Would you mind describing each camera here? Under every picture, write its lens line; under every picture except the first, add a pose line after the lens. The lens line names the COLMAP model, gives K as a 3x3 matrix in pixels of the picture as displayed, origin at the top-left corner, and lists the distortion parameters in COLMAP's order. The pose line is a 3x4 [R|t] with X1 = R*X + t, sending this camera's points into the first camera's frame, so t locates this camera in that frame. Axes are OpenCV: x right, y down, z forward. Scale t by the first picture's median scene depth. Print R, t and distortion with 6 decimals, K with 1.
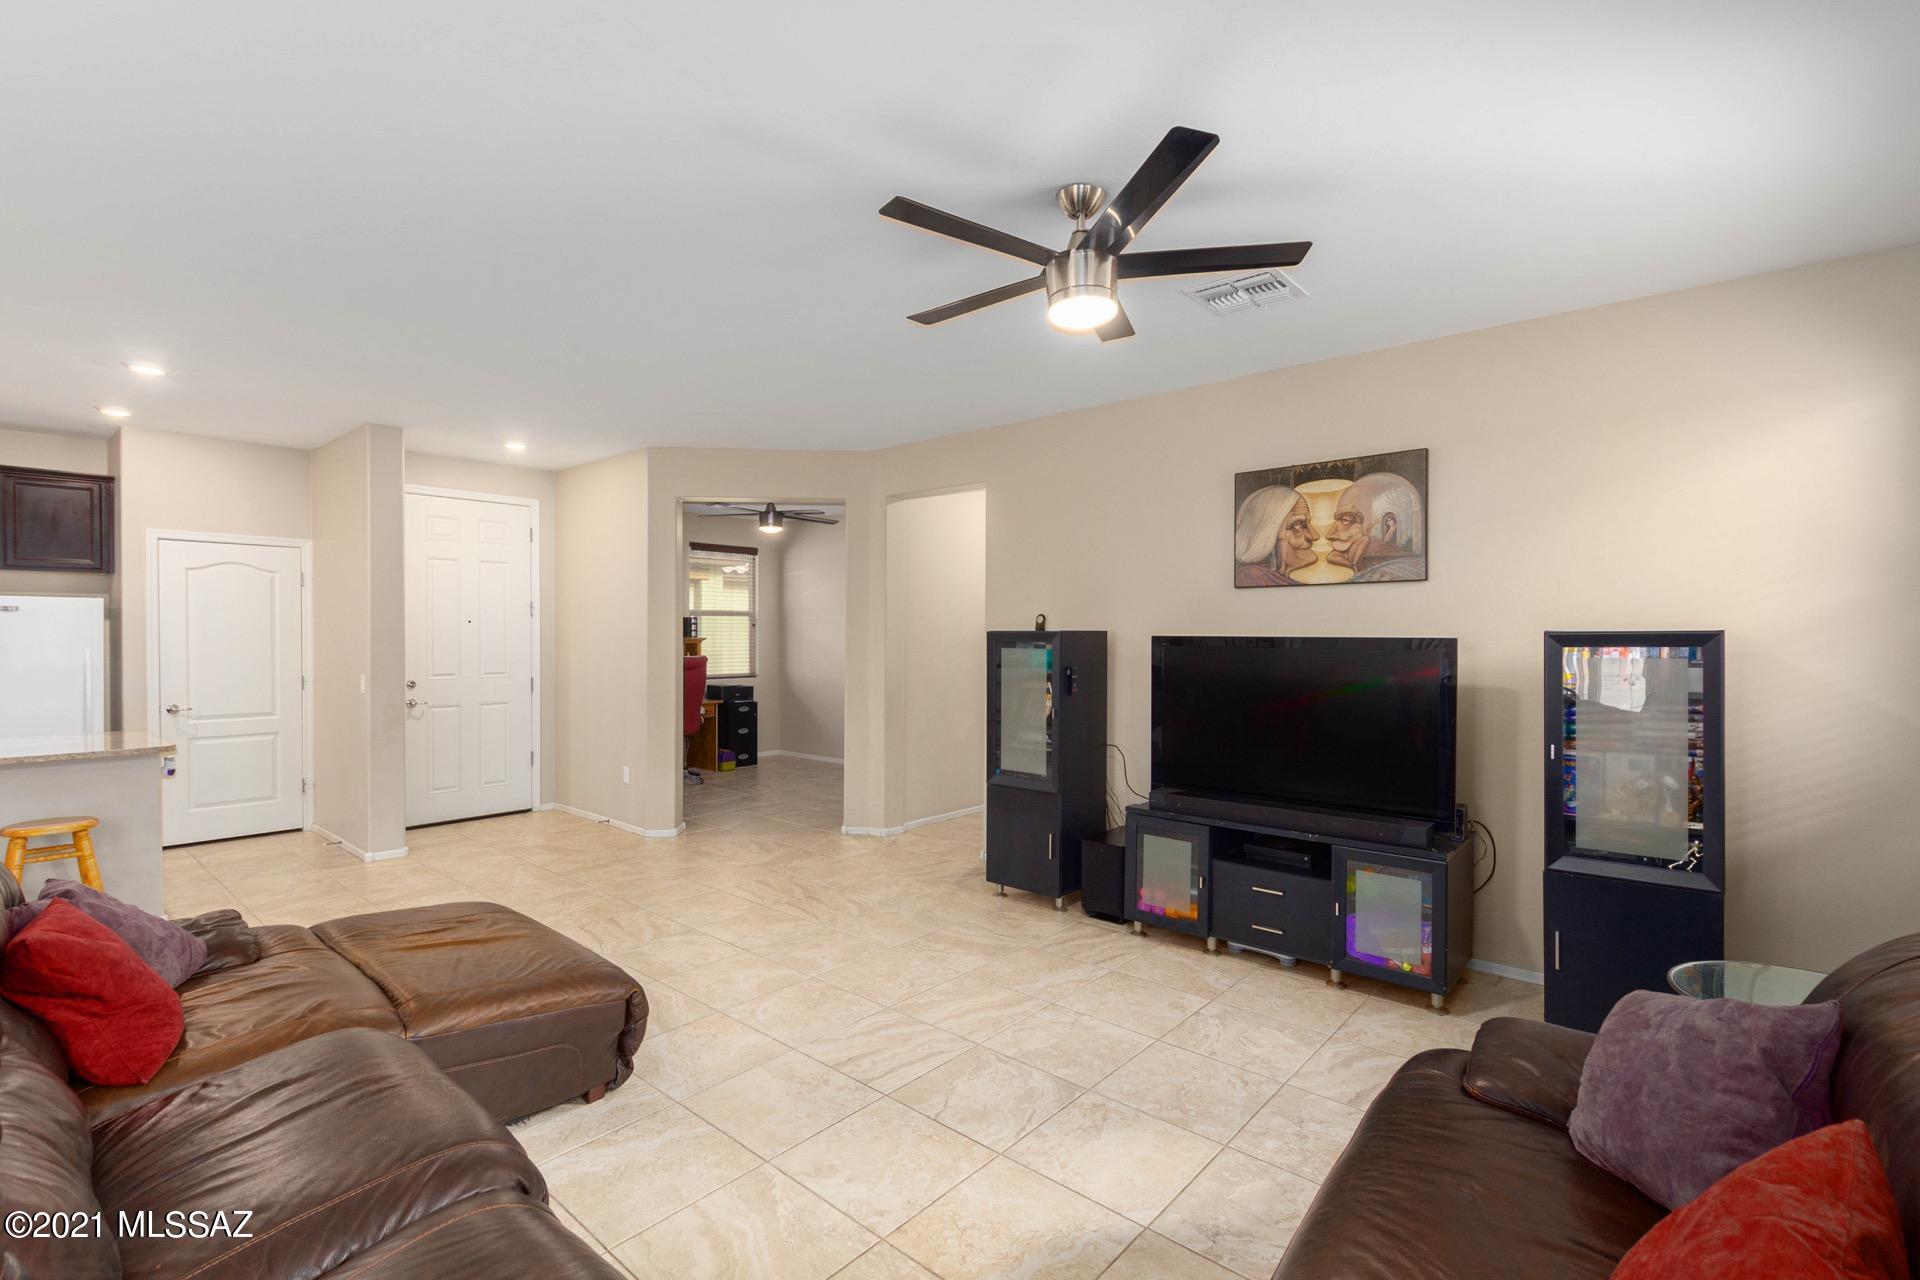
lens RADIAL K [[875.1, 0, 952.5], [0, 875.1, 637.9], [0, 0, 1]] dist [0.006779, -0.000358]
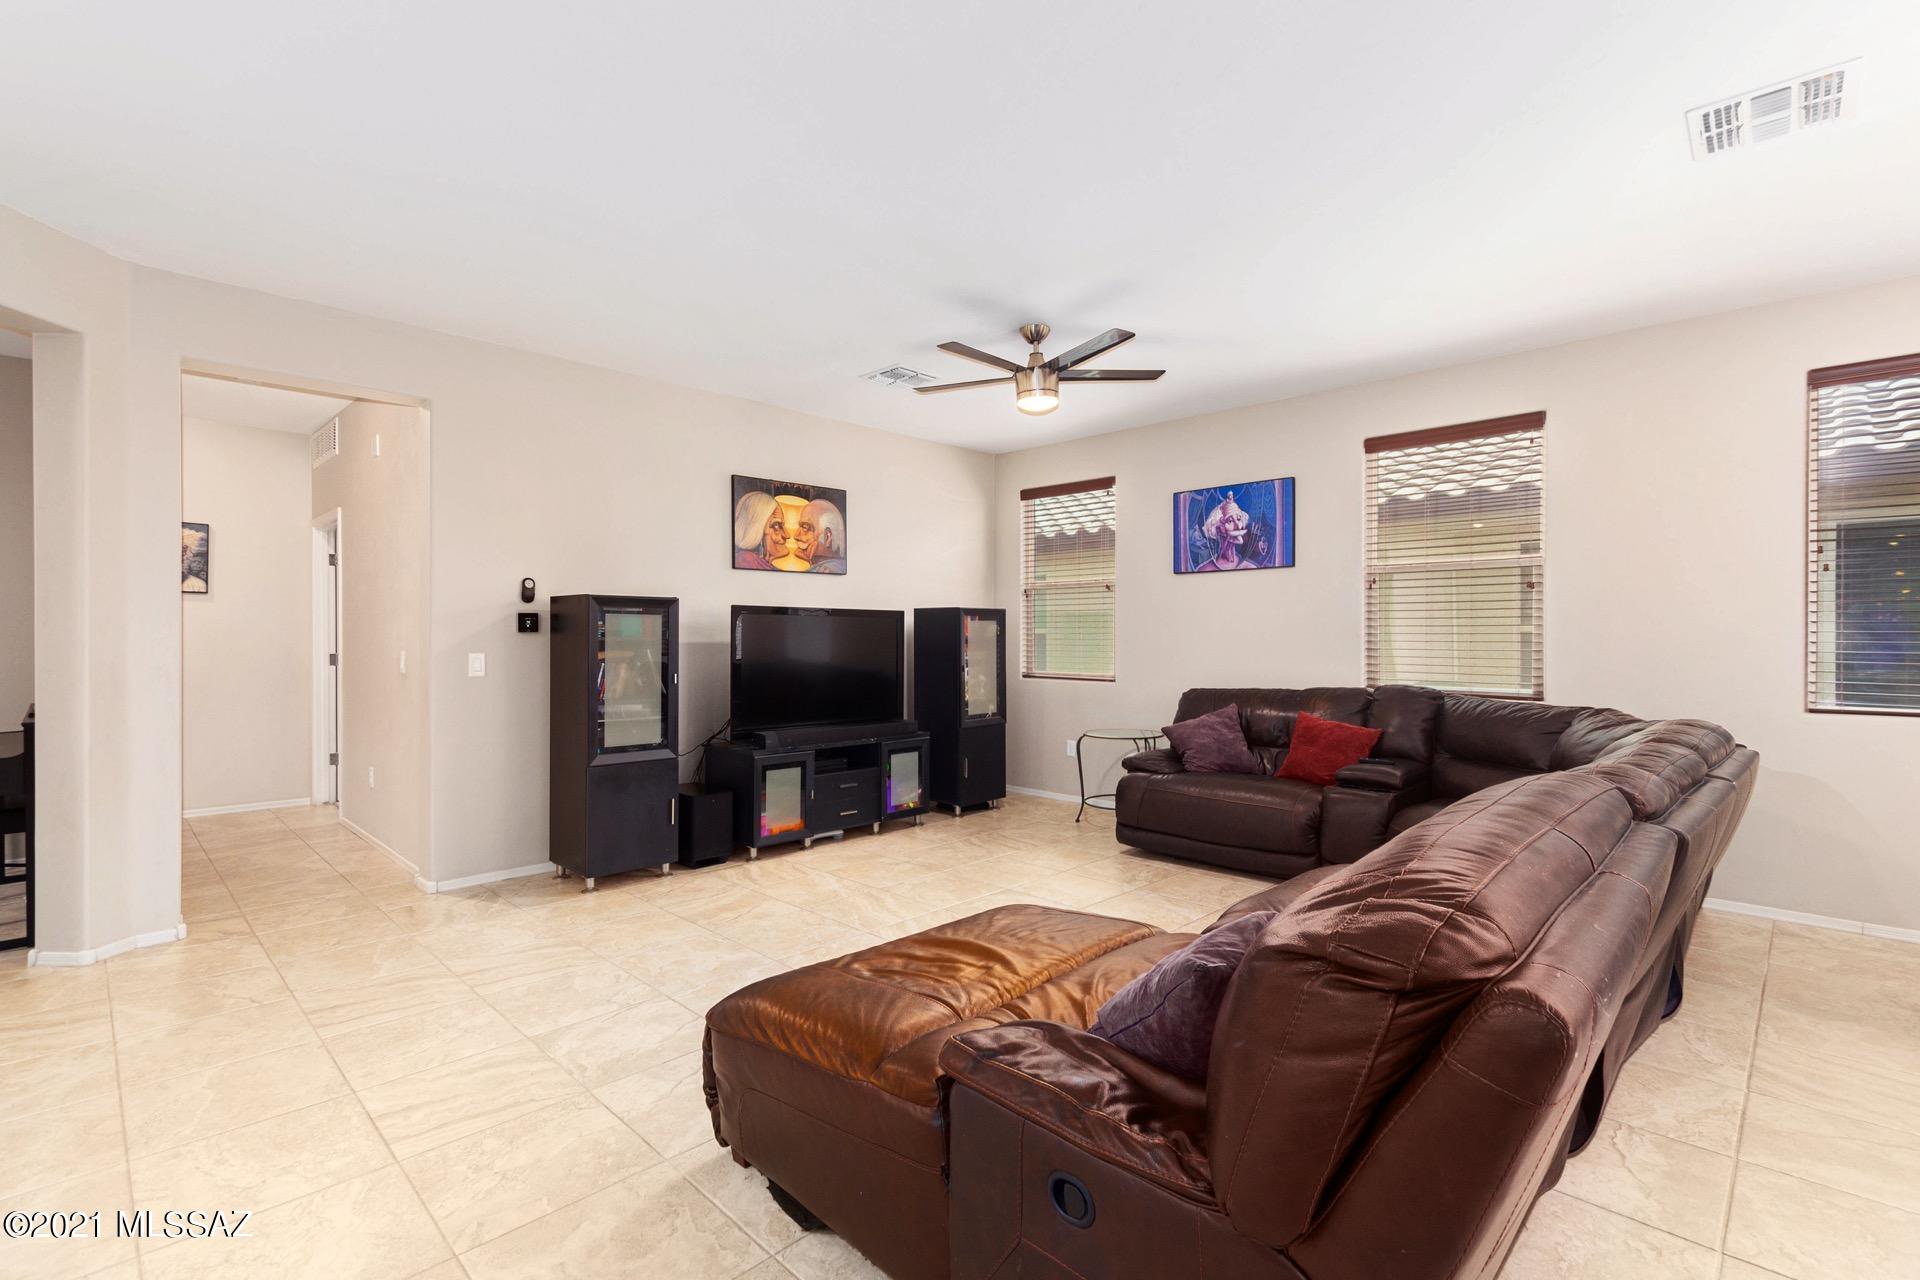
lens RADIAL K [[875.1, 0, 952.9], [0, 875.1, 646.4], [0, 0, 1]] dist [0.006779, -0.000358]
pose [[0.058812, -0.012413, 0.998192, -0.911727], [0.005992, 0.999909, 0.012082, 0.040116], [-0.998251, 0.005271, 0.058881, 0.649178]]
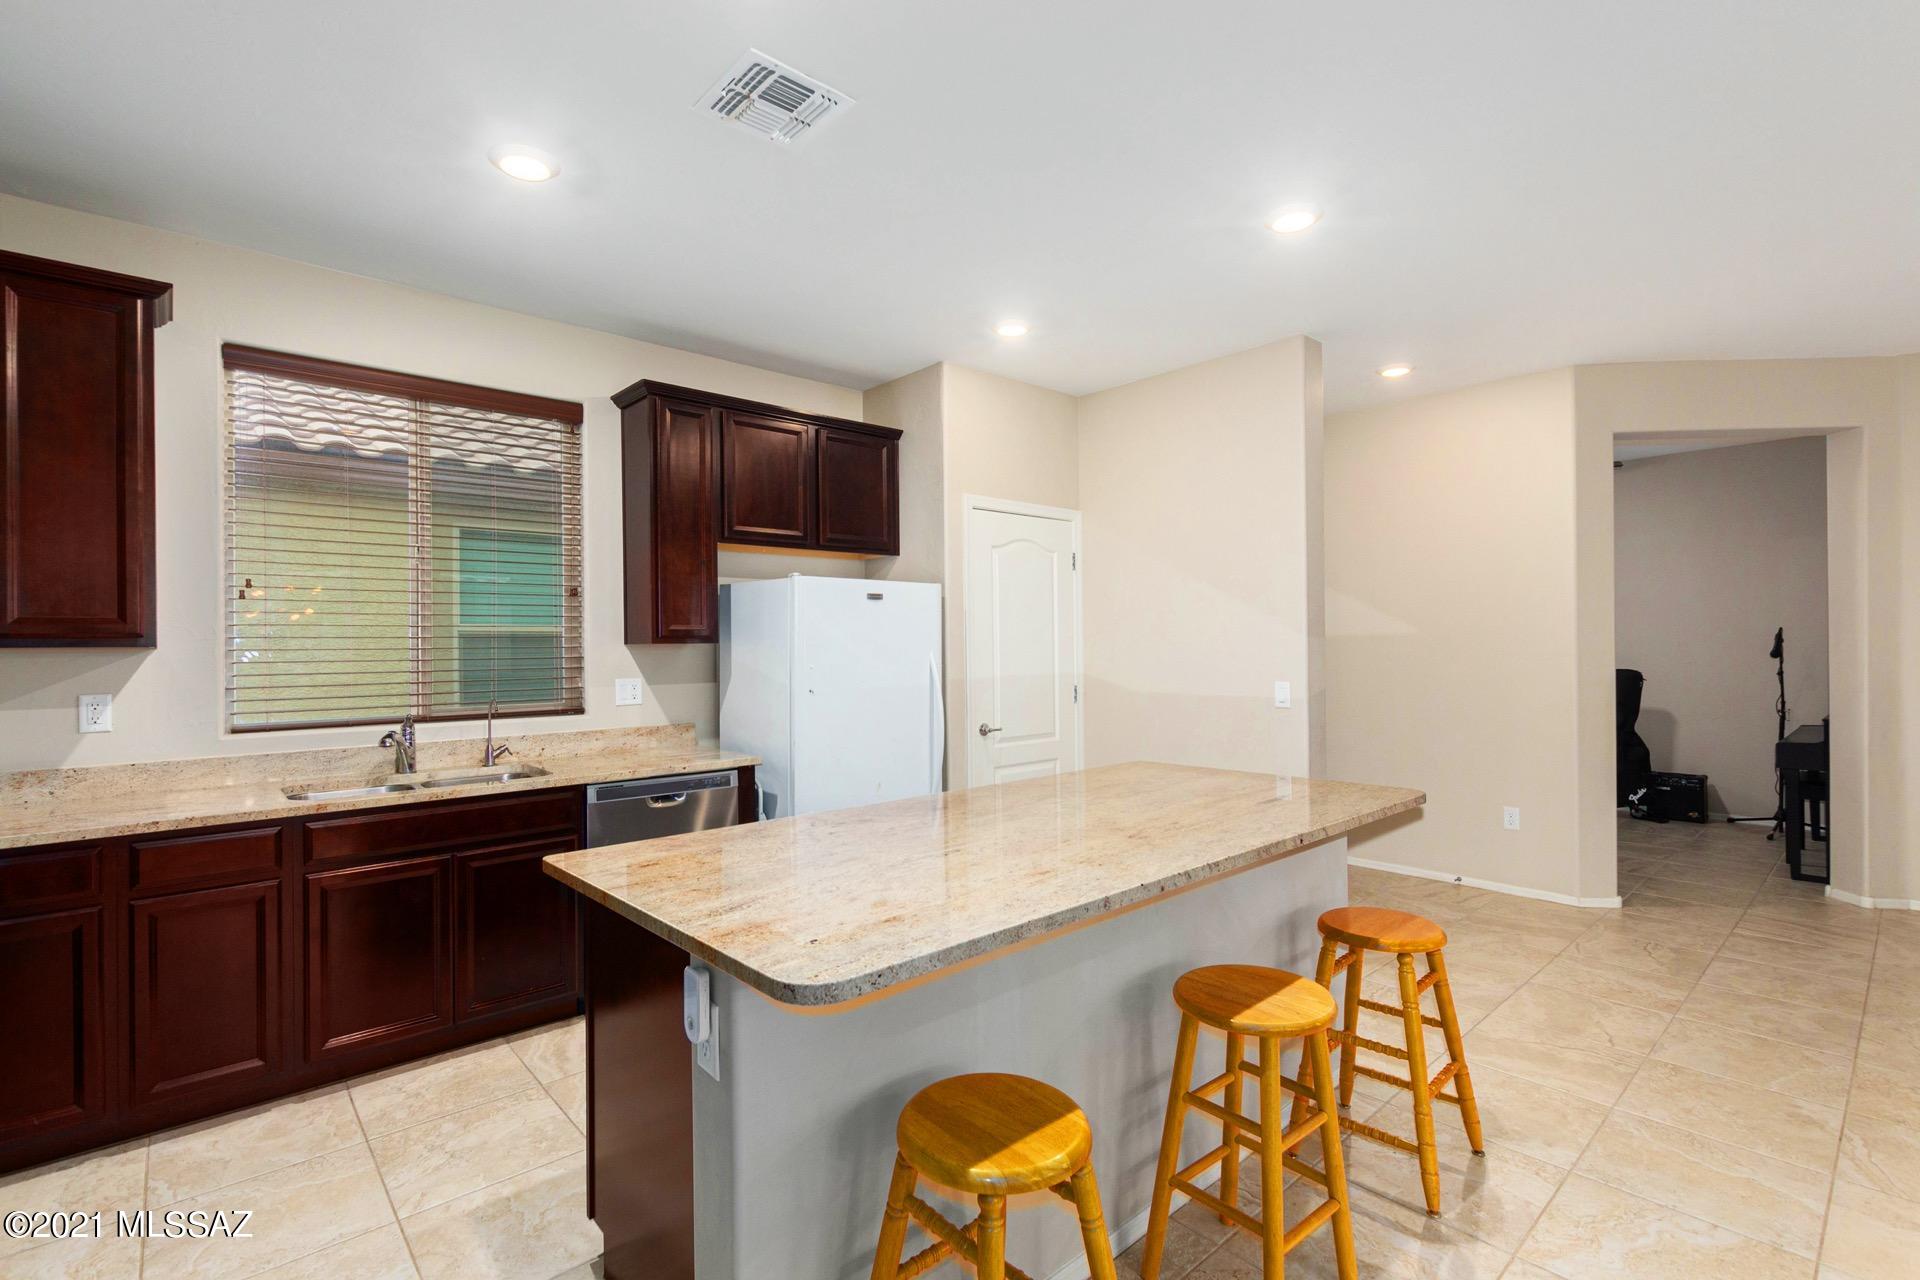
lens RADIAL K [[875.1, 0, 958.0], [0, 875.1, 633.4], [0, 0, 1]] dist [0.006779, -0.000358]
pose [[0.993551, -0.012887, -0.112650, -1.110682], [0.010789, 0.999757, -0.019216, 0.016468], [0.112870, 0.017877, 0.993449, 0.319159]]
